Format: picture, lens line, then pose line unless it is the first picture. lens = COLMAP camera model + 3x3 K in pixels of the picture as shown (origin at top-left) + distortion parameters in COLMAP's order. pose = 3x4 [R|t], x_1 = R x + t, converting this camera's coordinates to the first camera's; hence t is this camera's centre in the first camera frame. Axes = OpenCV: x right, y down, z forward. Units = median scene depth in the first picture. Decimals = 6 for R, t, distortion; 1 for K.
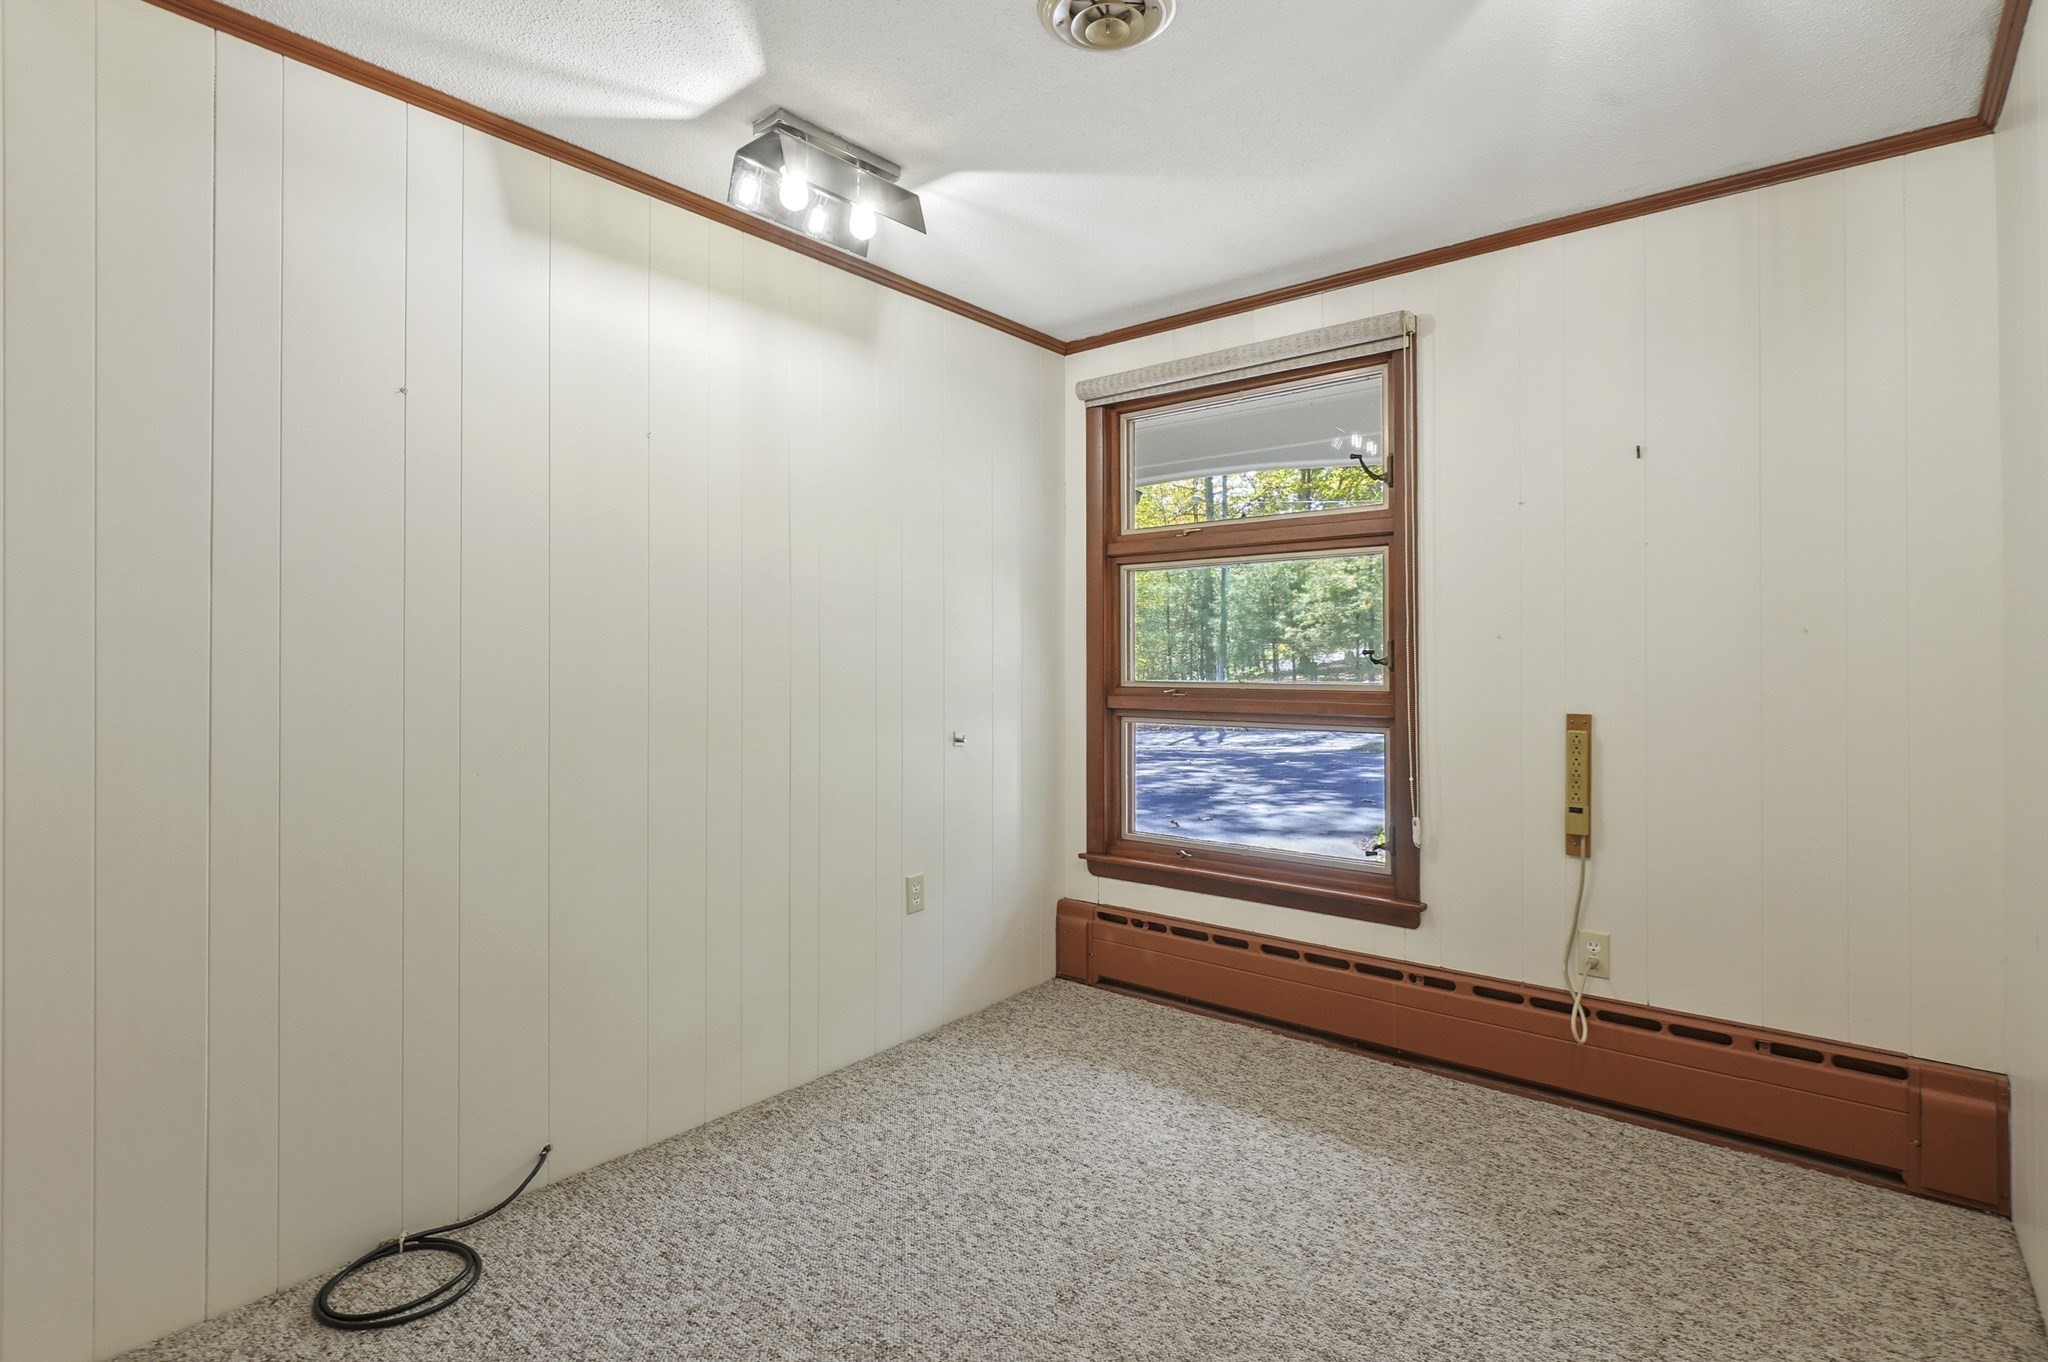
lens RADIAL K [[1000.0, 0, 1015.4], [0, 1000.0, 651.8], [0, 0, 1]] dist [0.005972, -0.000535]
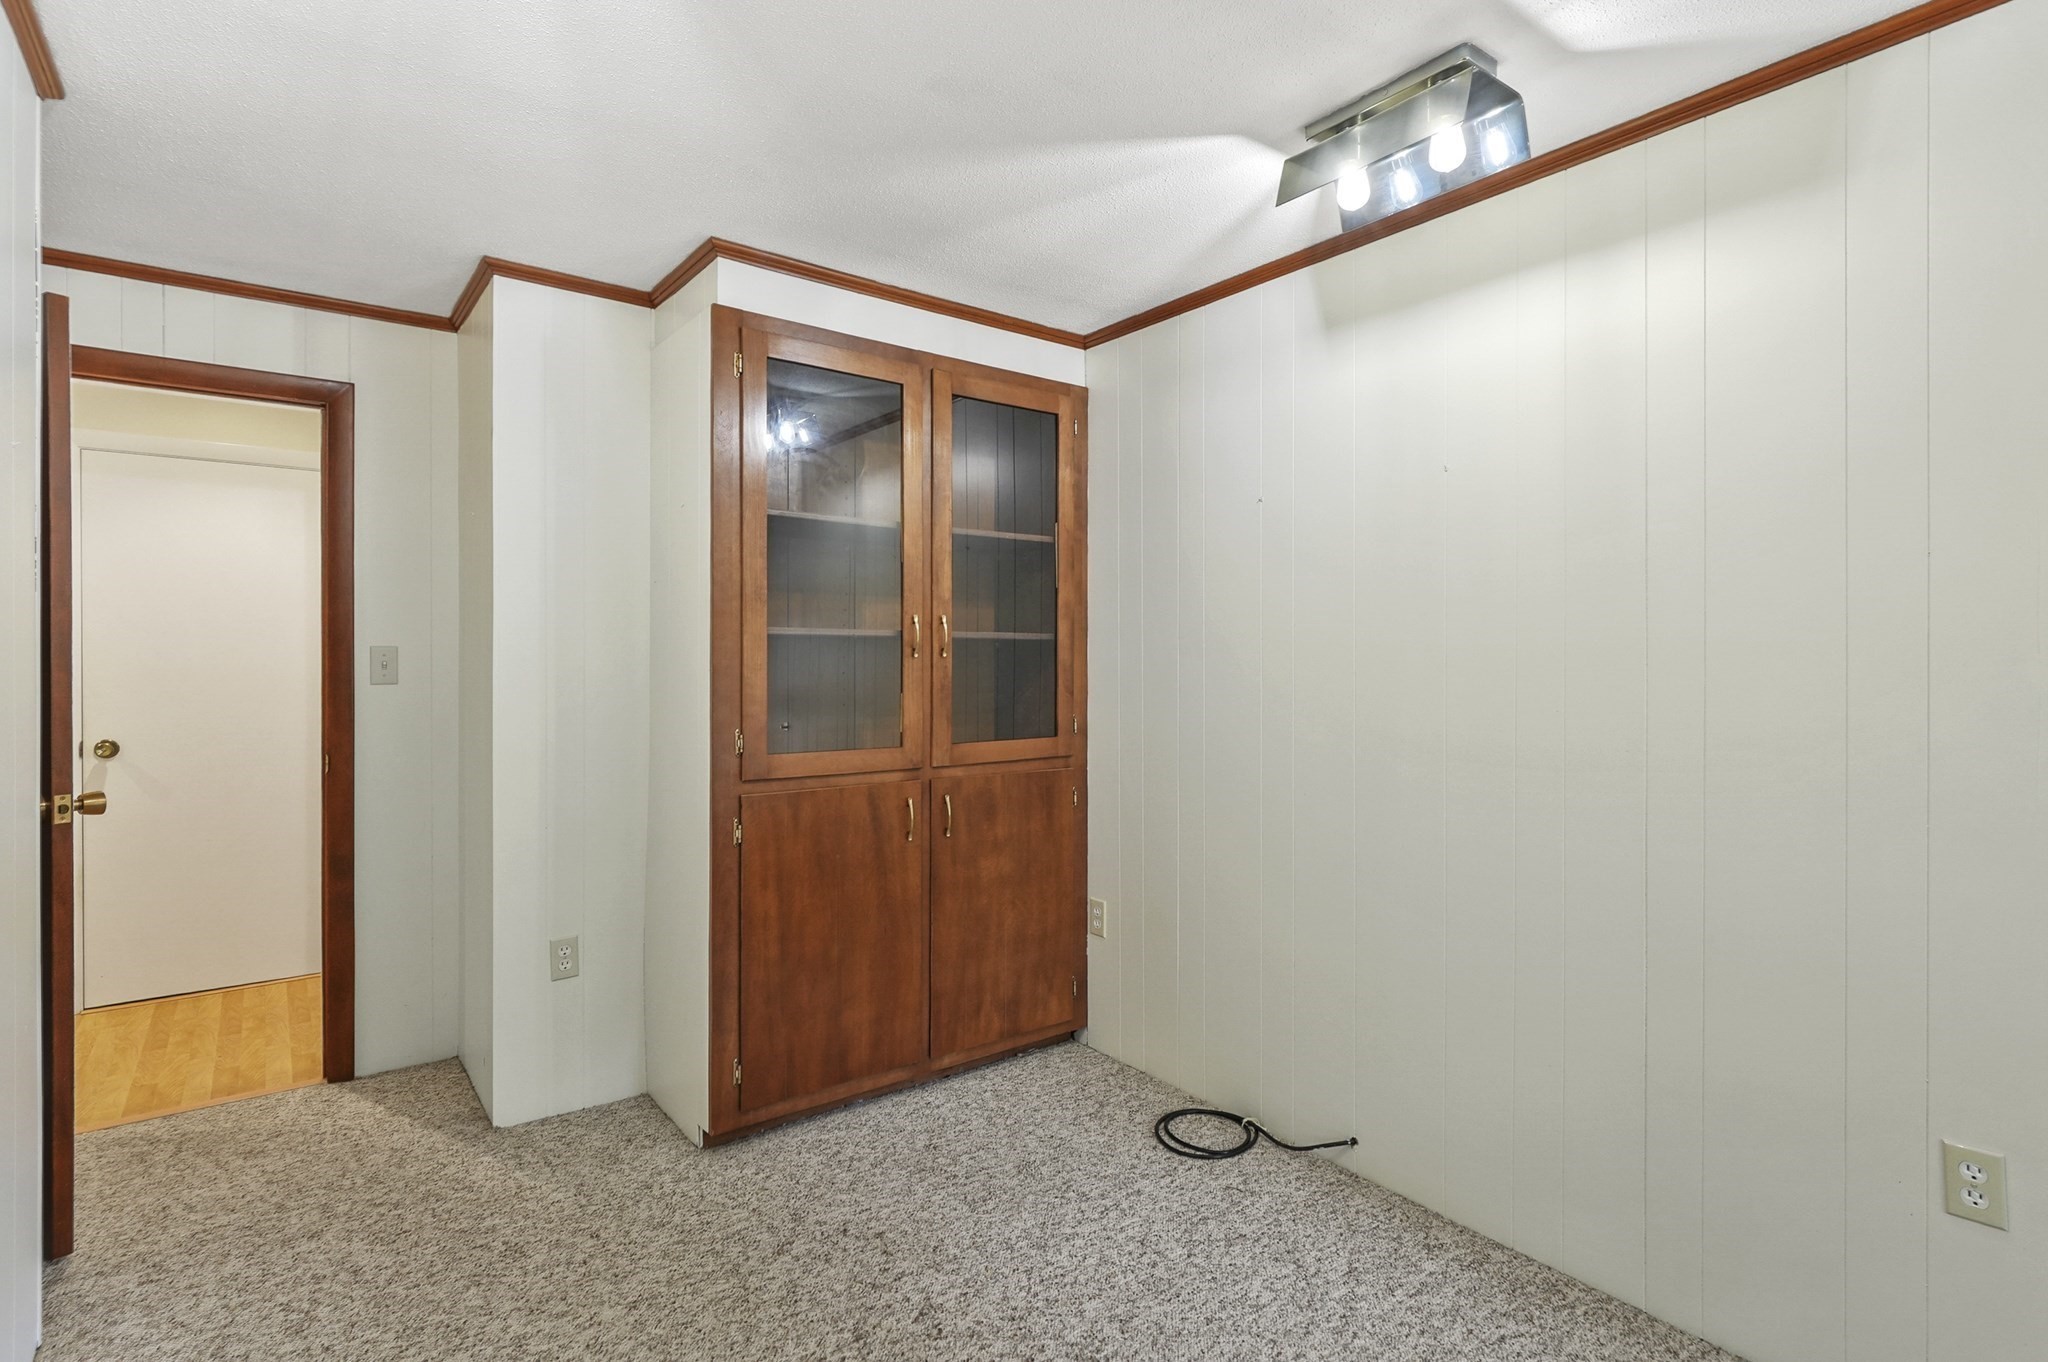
lens RADIAL K [[1000.0, 0, 1015.4], [0, 1000.0, 651.8], [0, 0, 1]] dist [0.005972, -0.000535]
pose [[-0.218450, -0.009368, -0.975803, 0.788324], [0.003240, 0.999941, -0.010325, -0.038720], [0.975843, -0.005418, -0.218407, 0.985212]]
